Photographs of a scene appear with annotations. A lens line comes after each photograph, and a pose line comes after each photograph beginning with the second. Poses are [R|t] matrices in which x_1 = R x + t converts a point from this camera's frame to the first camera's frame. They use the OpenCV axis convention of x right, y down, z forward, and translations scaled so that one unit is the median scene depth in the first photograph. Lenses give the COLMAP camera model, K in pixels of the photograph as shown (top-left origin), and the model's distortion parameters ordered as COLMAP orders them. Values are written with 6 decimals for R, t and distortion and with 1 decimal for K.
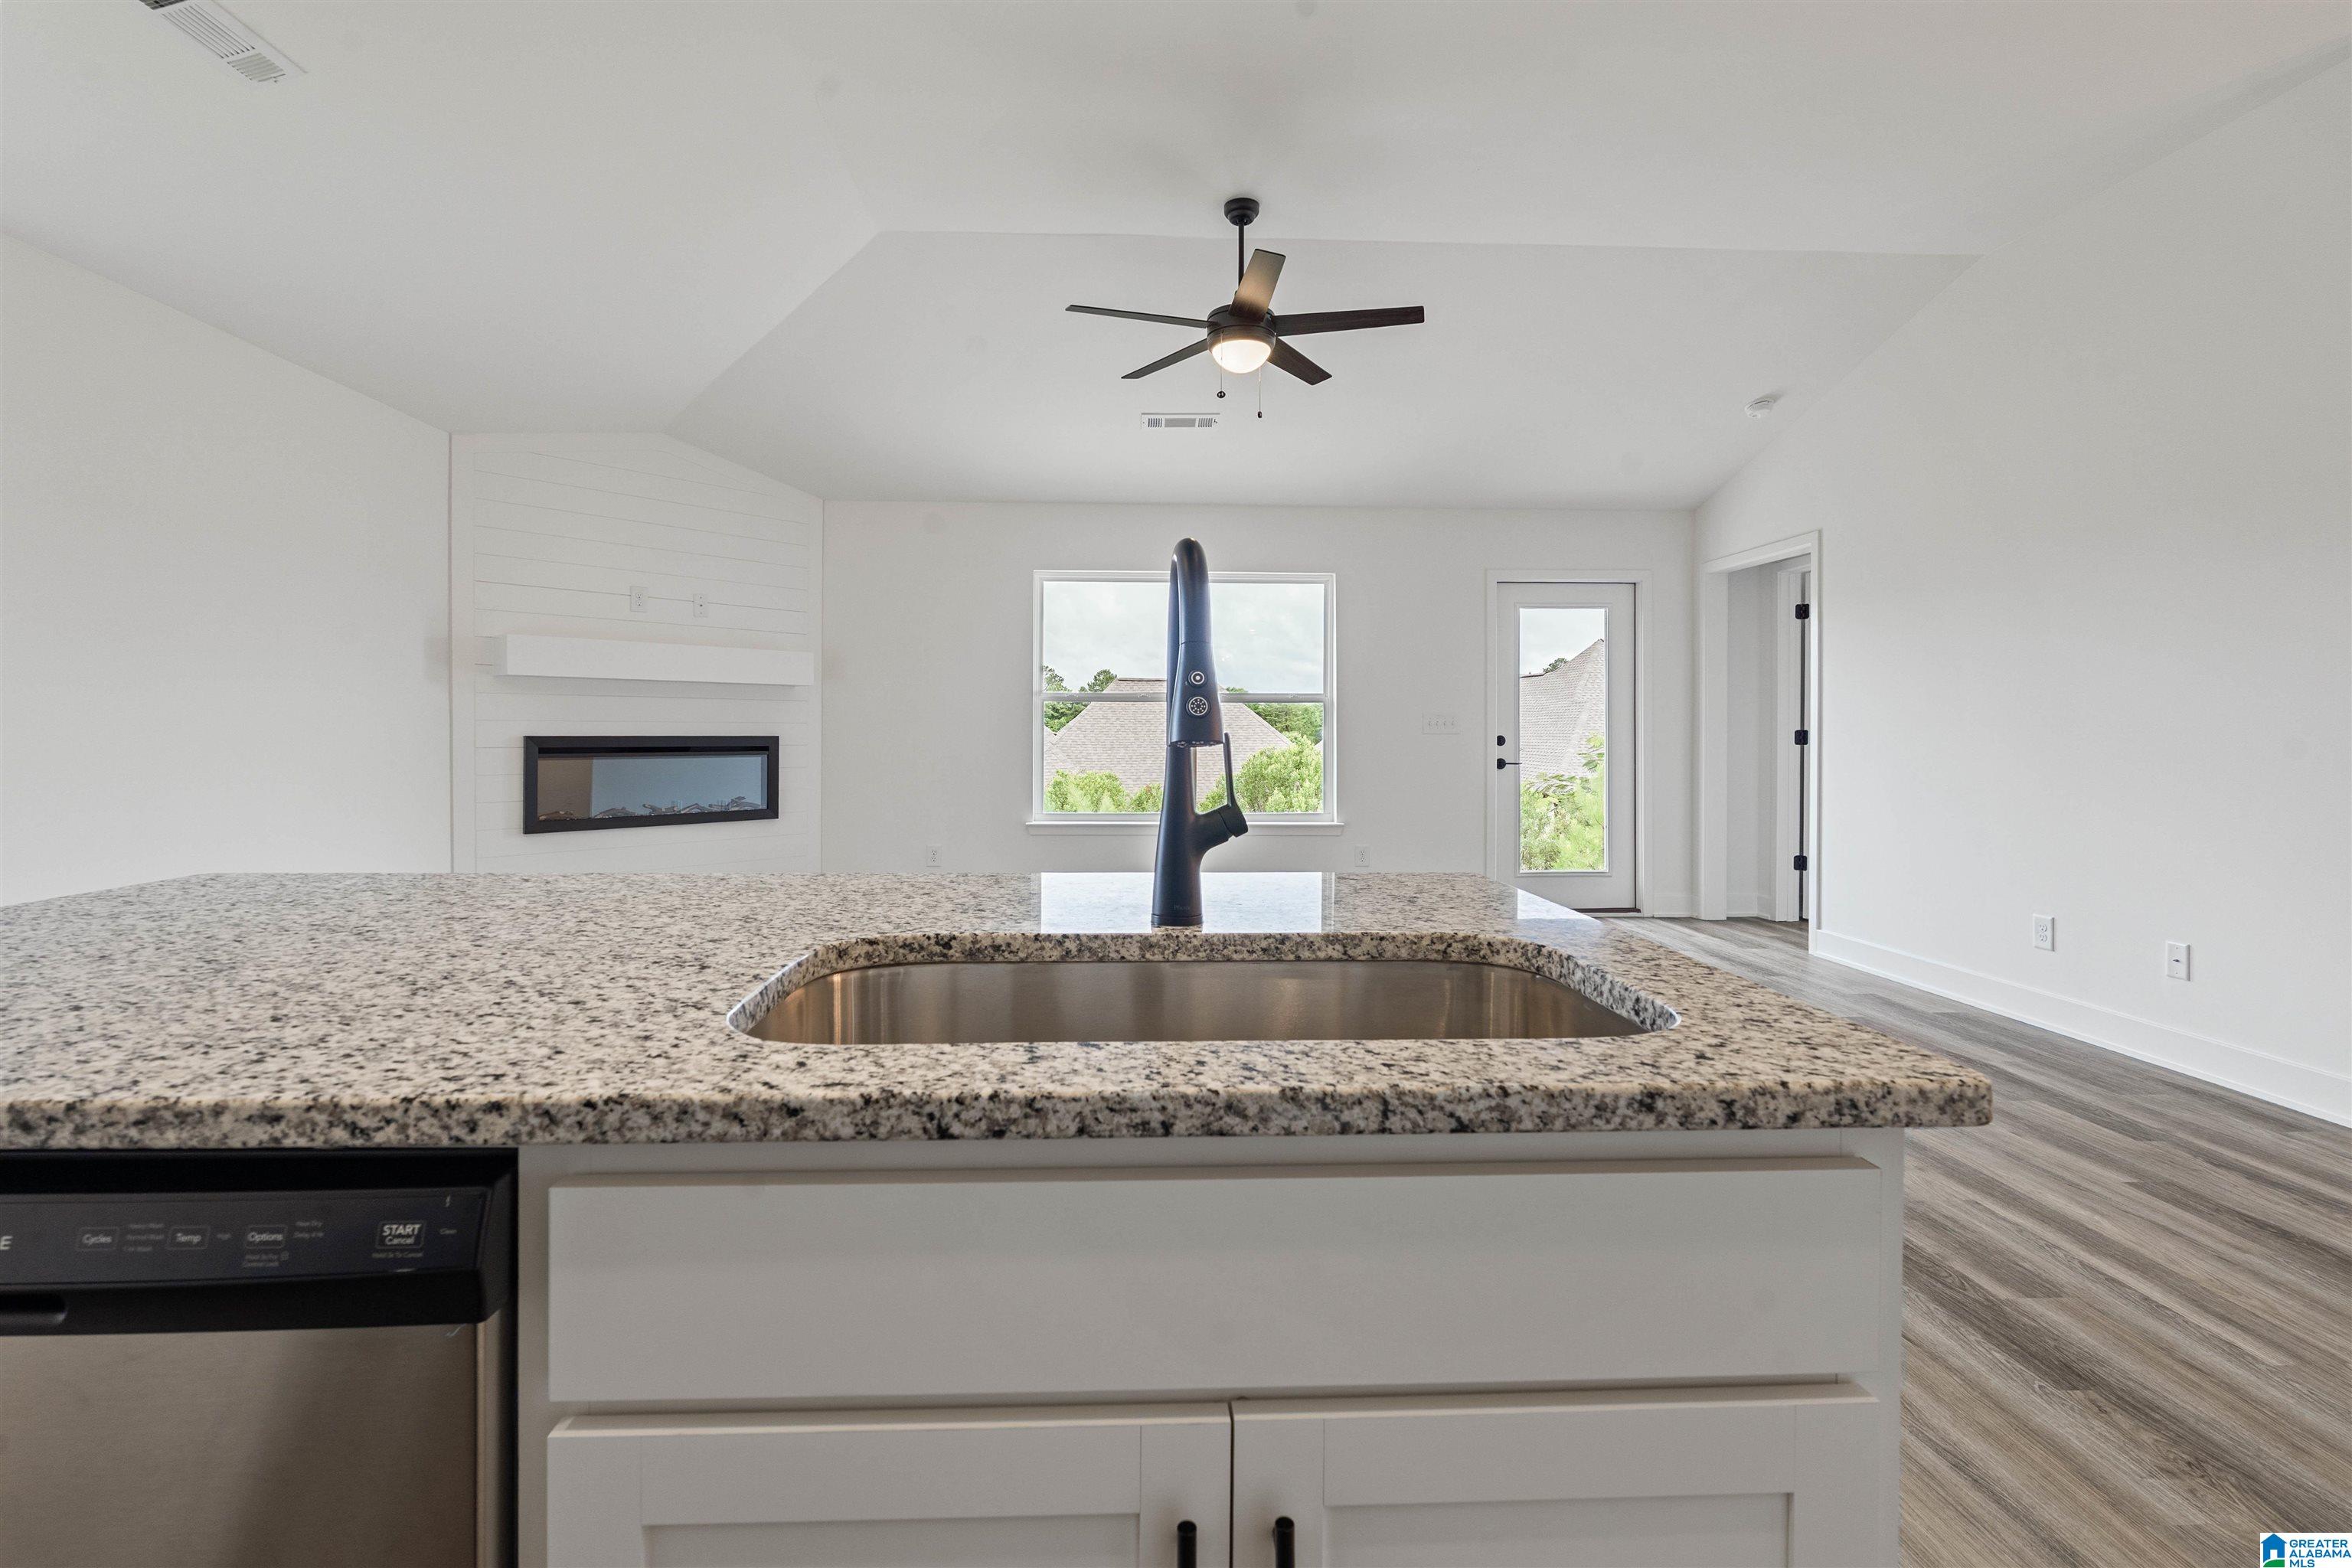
lens RADIAL K [[1096.6, 0, 1169.5], [0, 1096.6, 747.9], [0, 0, 1]] dist [0.001127, -0.001490]
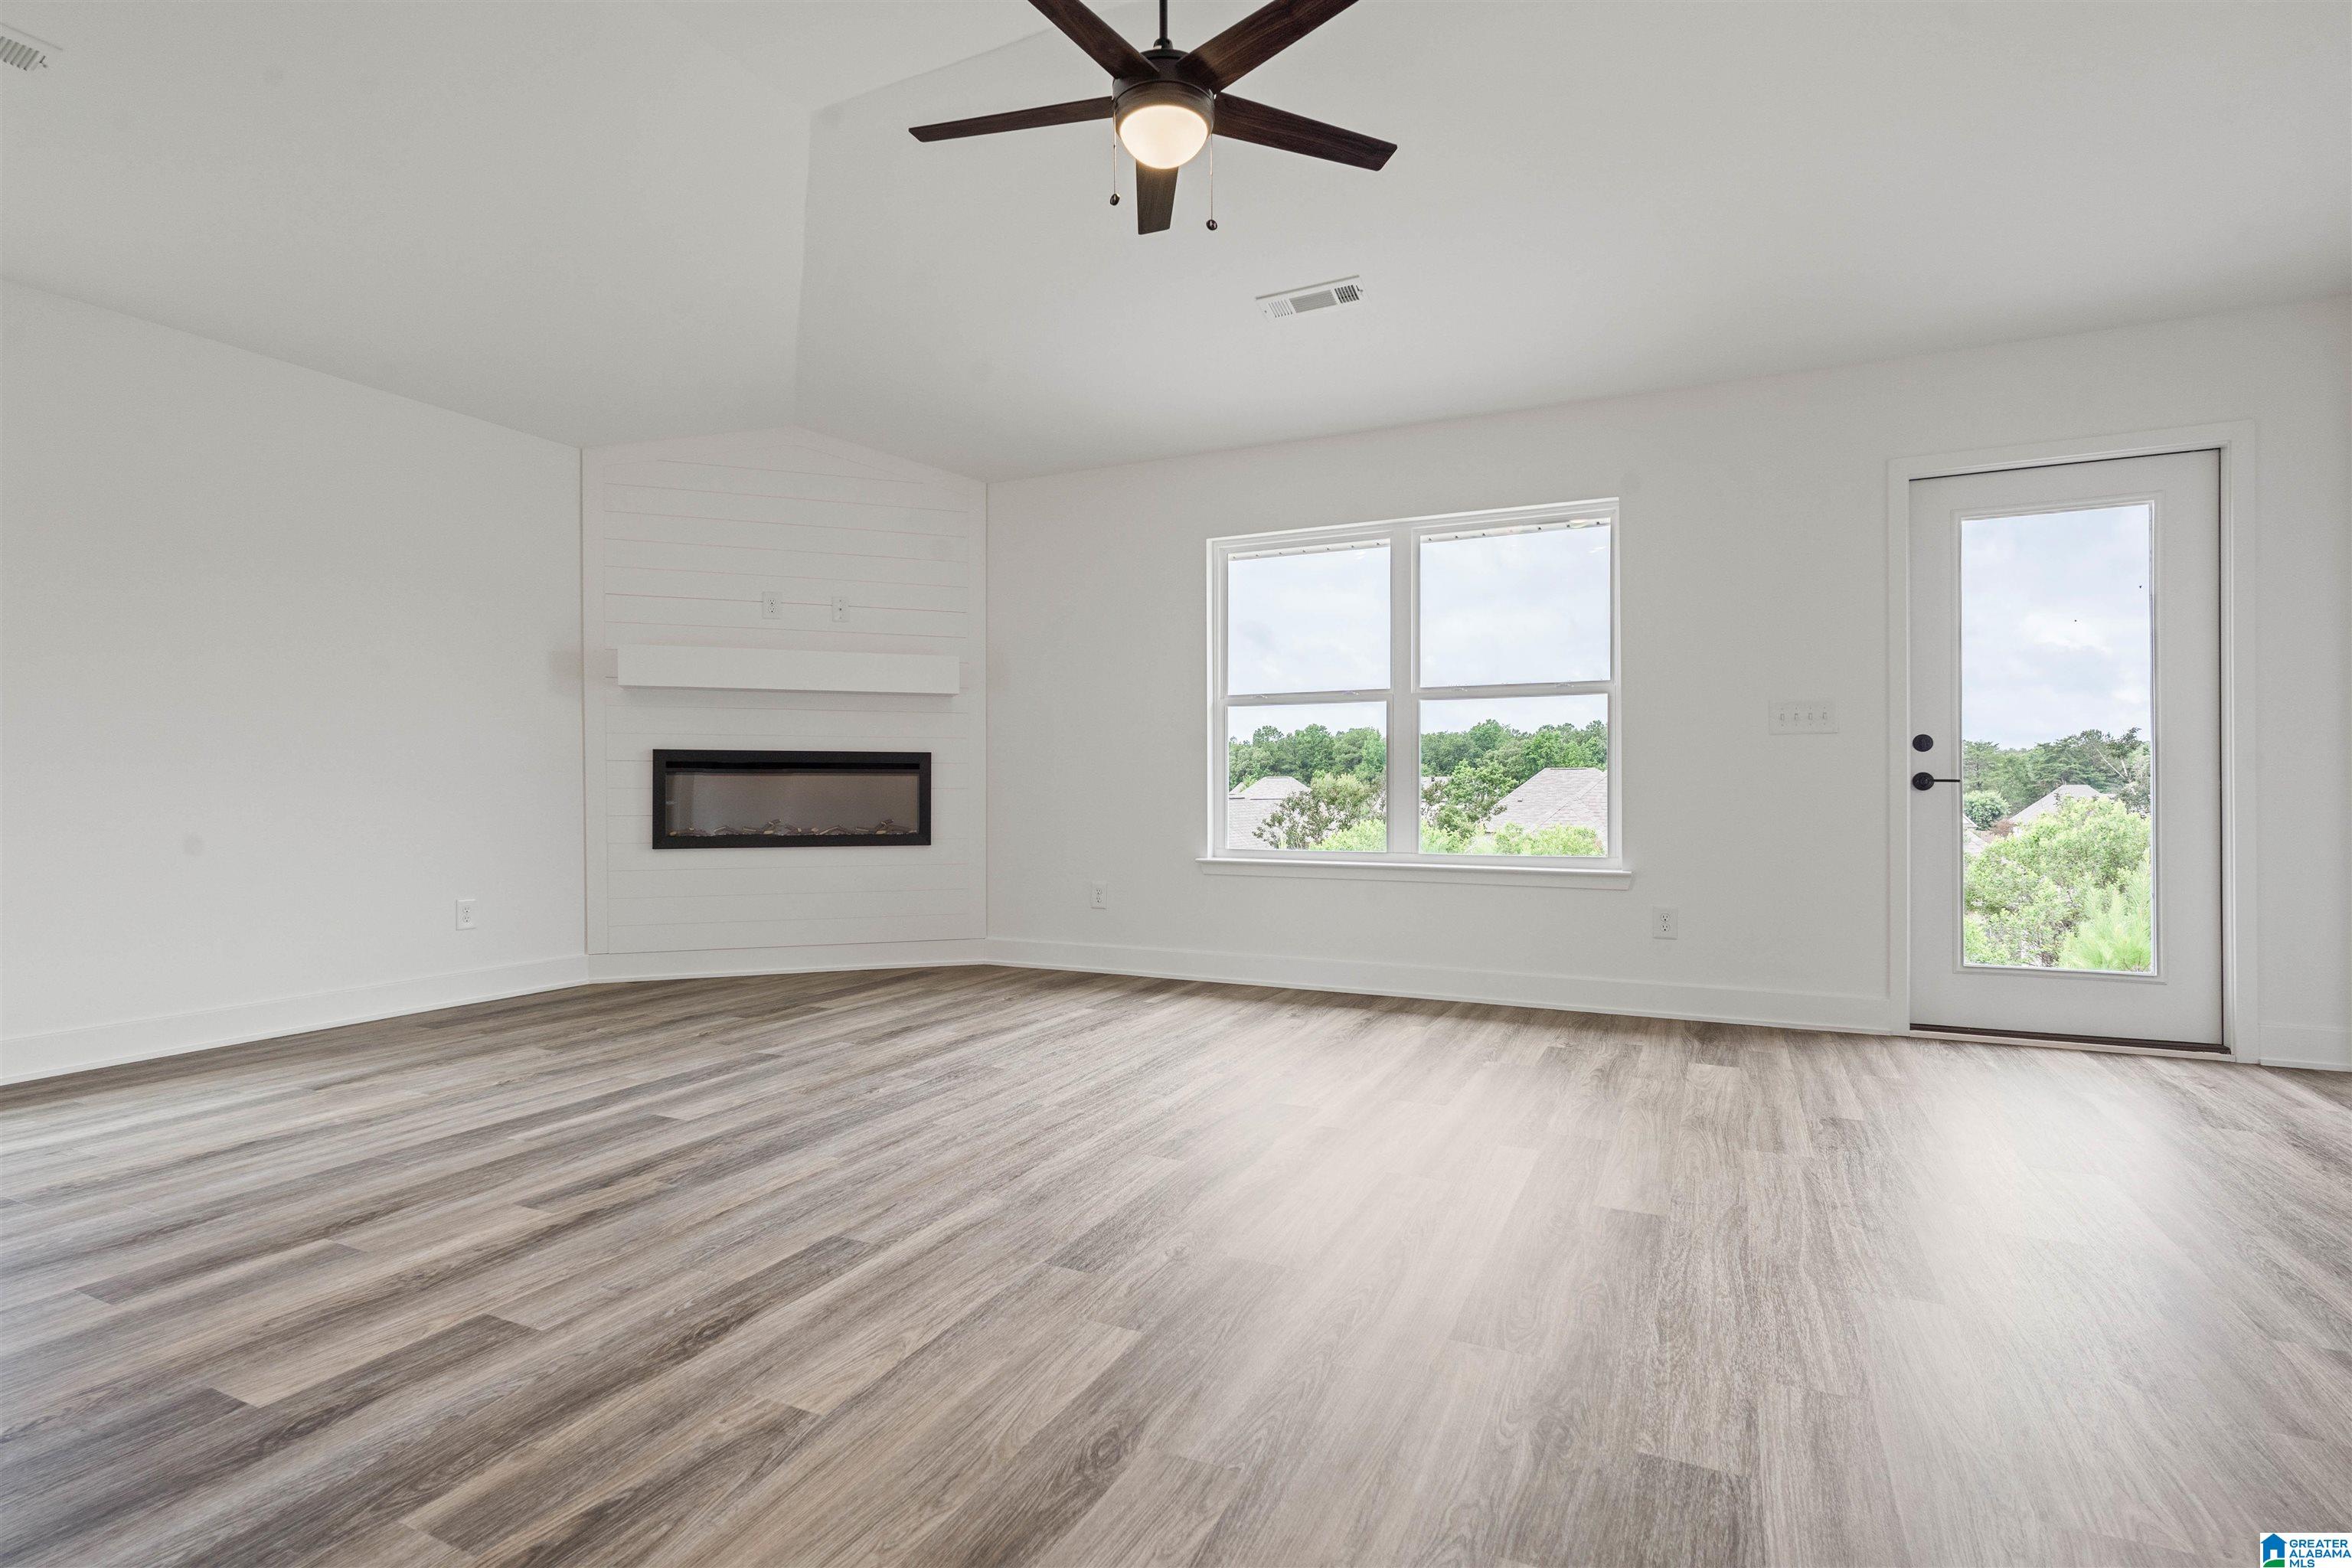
lens RADIAL K [[1173.4, 0, 1176.0], [0, 1173.4, 784.0], [0, 0, 1]] dist [0.001206, 0.000131]
pose [[0.880918, -0.004139, -0.473250, 0.272796], [-0.002775, 0.999899, -0.013909, 0.028799], [0.473260, 0.013566, 0.880818, 0.264915]]
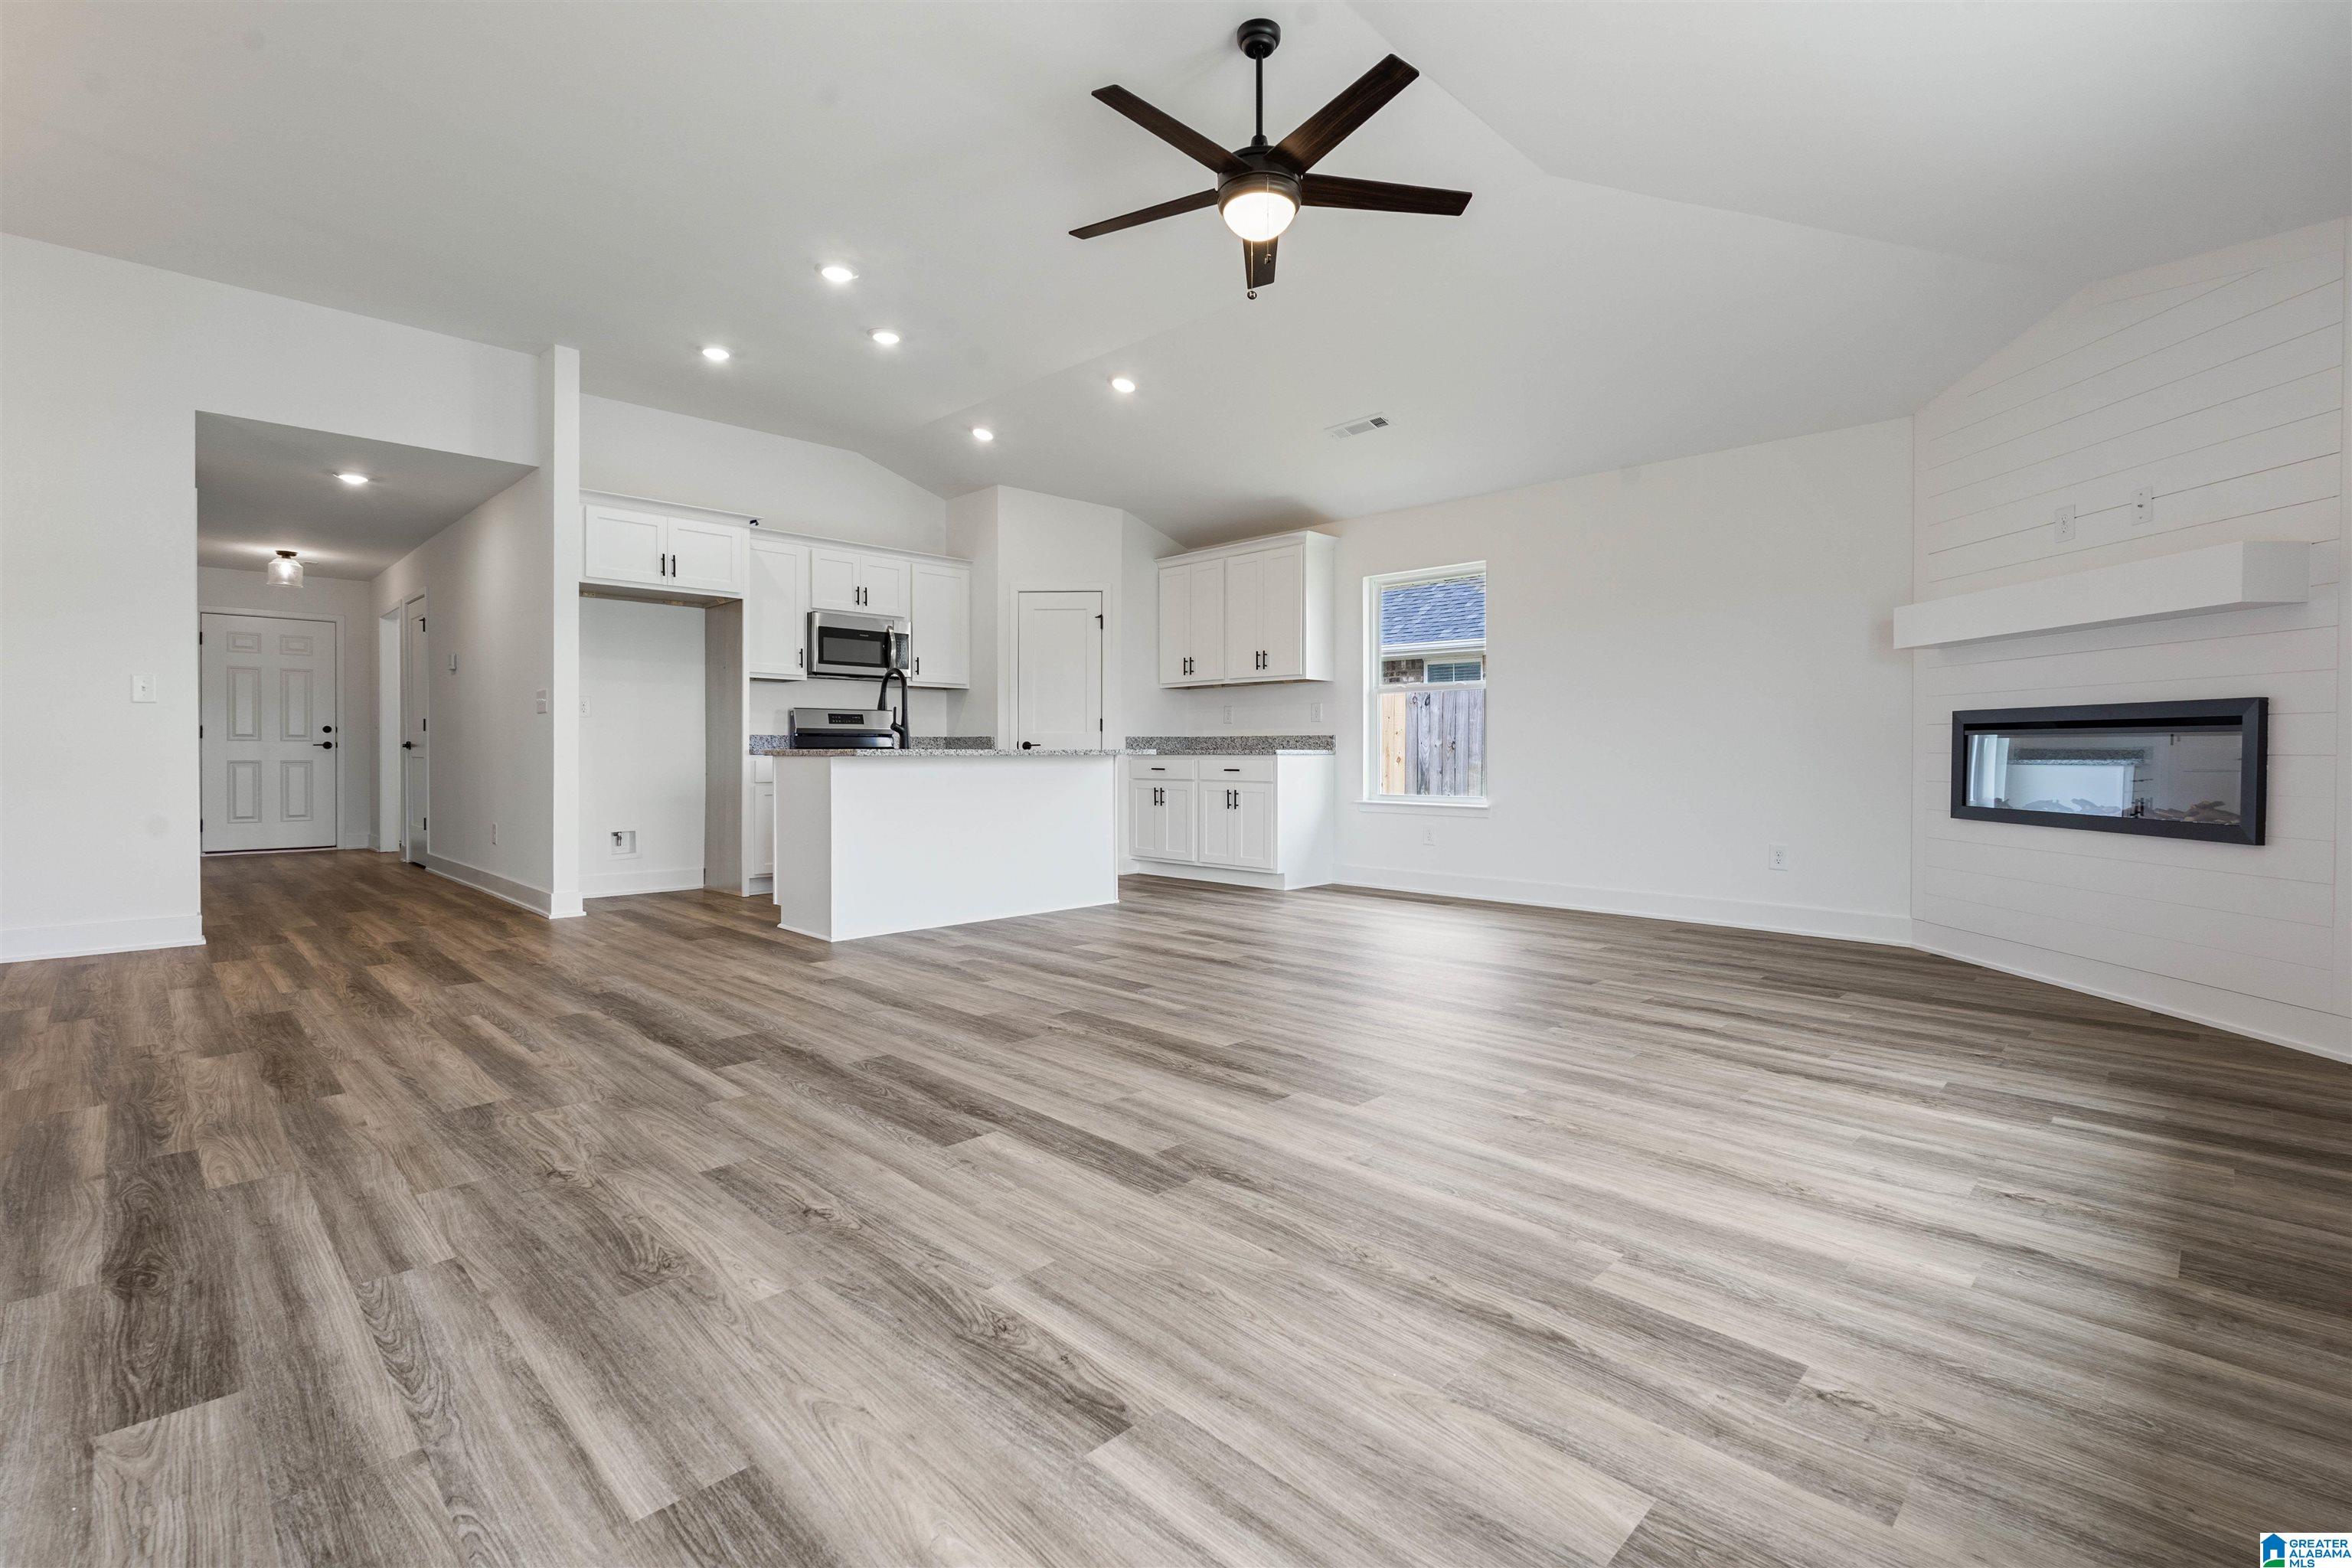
lens RADIAL K [[1081.5, 0, 1176.0], [0, 1081.5, 784.0], [0, 0, 1]] dist [-0.000807, 0.000351]
pose [[-0.745959, 0.021091, -0.665658, 0.439748], [-0.006620, 0.999214, 0.039078, 0.015976], [0.665959, 0.033557, -0.745233, 1.086523]]
